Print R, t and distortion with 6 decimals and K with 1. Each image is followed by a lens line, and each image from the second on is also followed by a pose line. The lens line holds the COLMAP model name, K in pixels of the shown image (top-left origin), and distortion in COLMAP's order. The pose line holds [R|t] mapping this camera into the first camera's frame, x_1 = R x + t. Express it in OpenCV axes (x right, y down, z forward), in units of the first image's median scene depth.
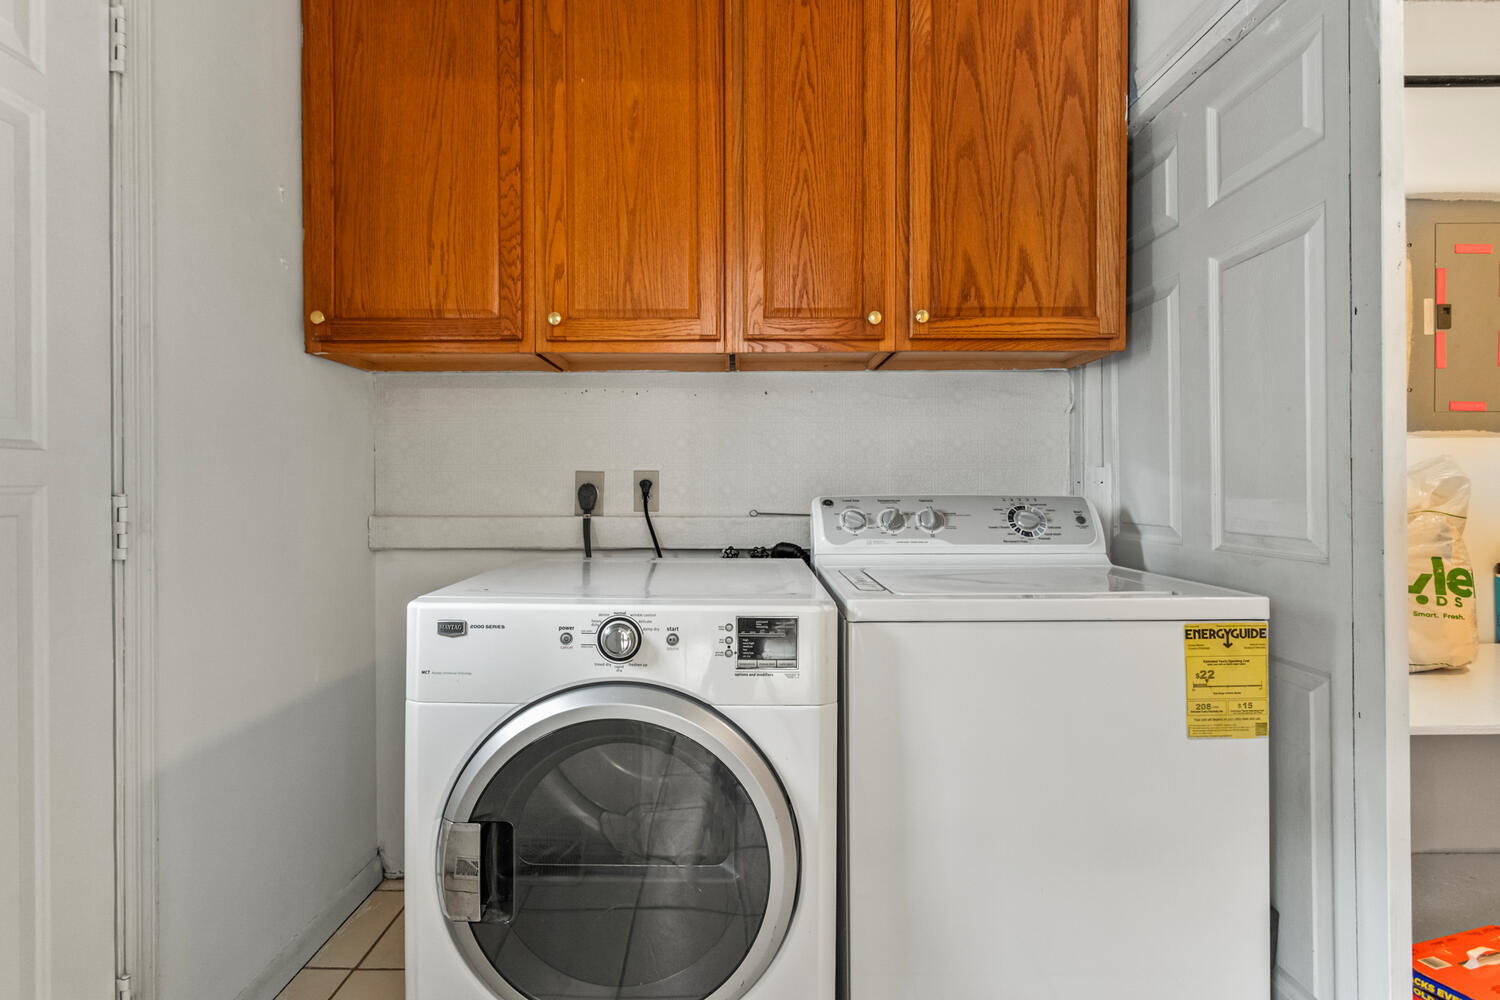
lens RADIAL K [[720.4, 0, 735.8], [0, 720.4, 475.7], [0, 0, 1]] dist [0.002220, -0.000110]
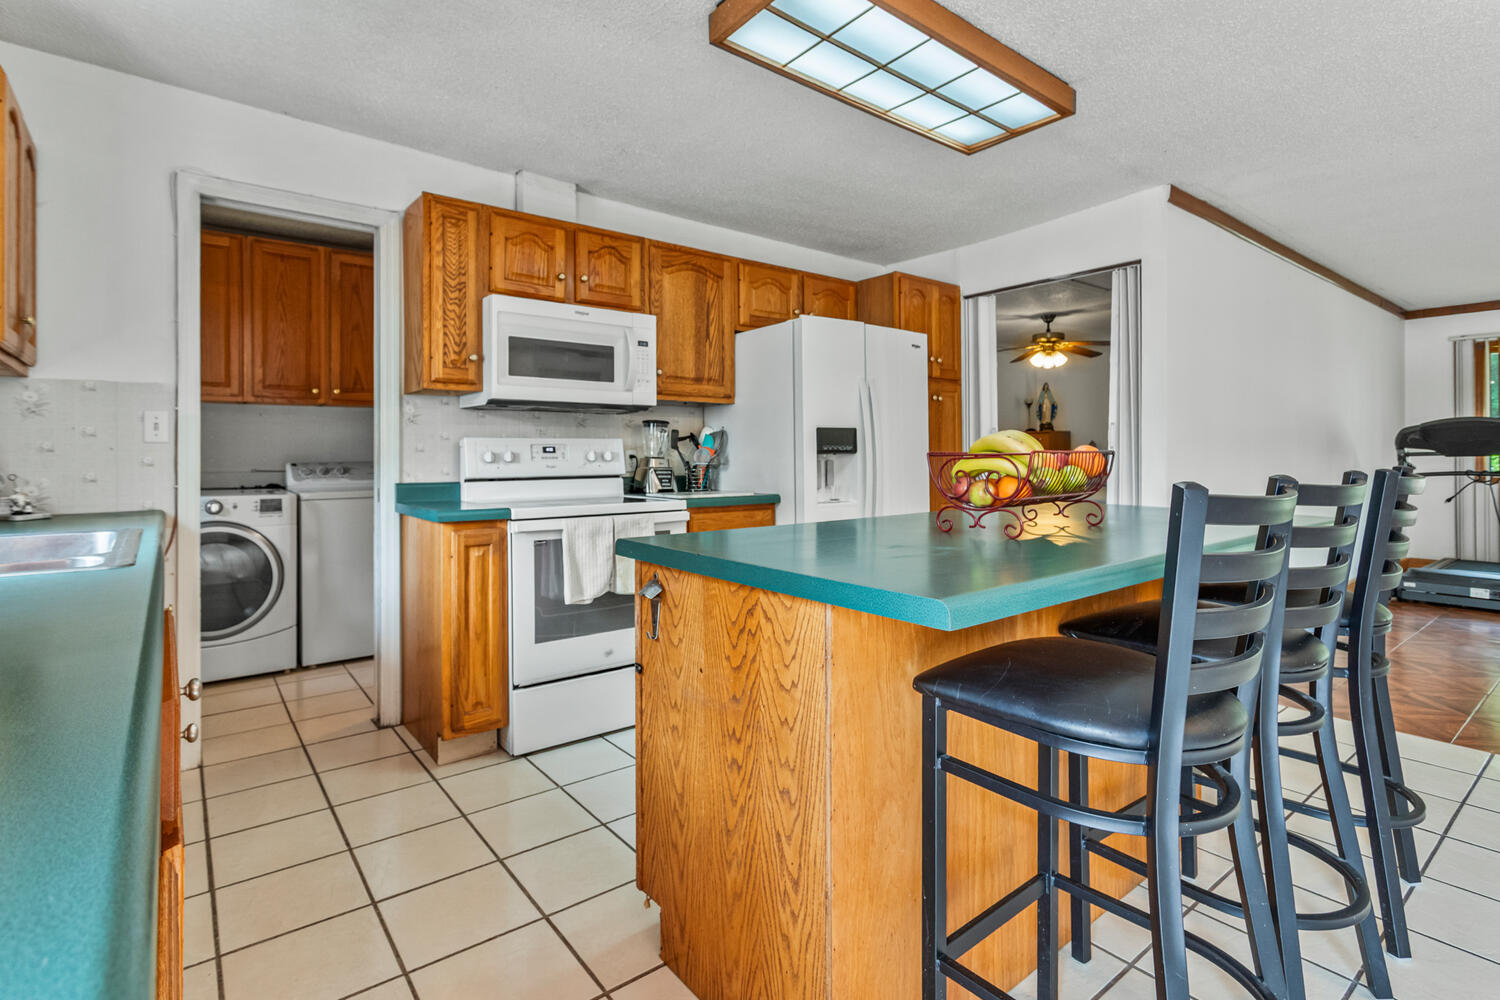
lens RADIAL K [[733.8, 0, 747.3], [0, 733.8, 455.5], [0, 0, 1]] dist [-0.001760, 0.000191]
pose [[0.781487, -0.004286, 0.623906, -0.226669], [-0.000431, 0.999972, 0.007409, -0.012387], [-0.623921, -0.006058, 0.781464, -1.936684]]
